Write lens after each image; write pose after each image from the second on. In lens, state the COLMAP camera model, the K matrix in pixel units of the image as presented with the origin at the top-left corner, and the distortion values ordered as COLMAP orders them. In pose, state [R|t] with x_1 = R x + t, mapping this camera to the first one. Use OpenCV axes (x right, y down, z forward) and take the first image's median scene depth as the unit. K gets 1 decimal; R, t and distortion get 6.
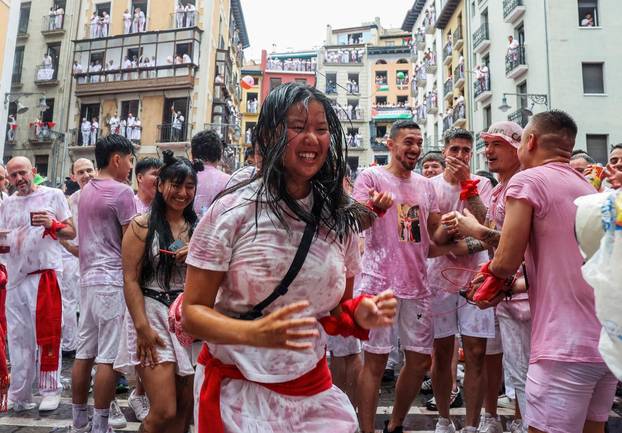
lens RADIAL K [[526.1, 0, 270.0], [0, 526.1, 177.5], [0, 0, 1]] dist [-0.100261, 0.086068]
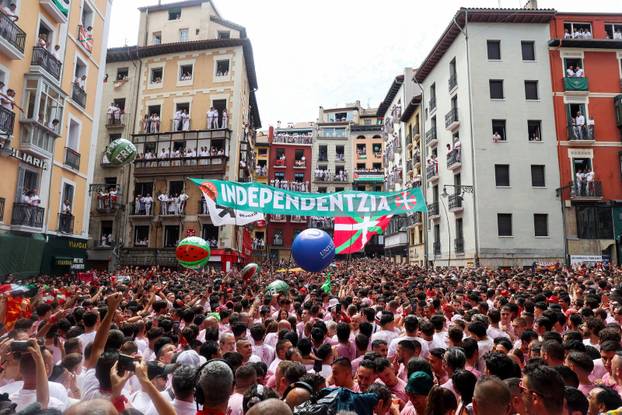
lens RADIAL K [[433.2, 0, 311.0], [0, 433.2, 207.5], [0, 0, 1]] dist [-0.094778, 0.072988]
pose [[0.995612, -0.004722, 0.093461, -0.022570], [0.005749, 0.999926, -0.010718, -0.053662], [-0.093404, 0.011209, 0.995565, -0.105374]]
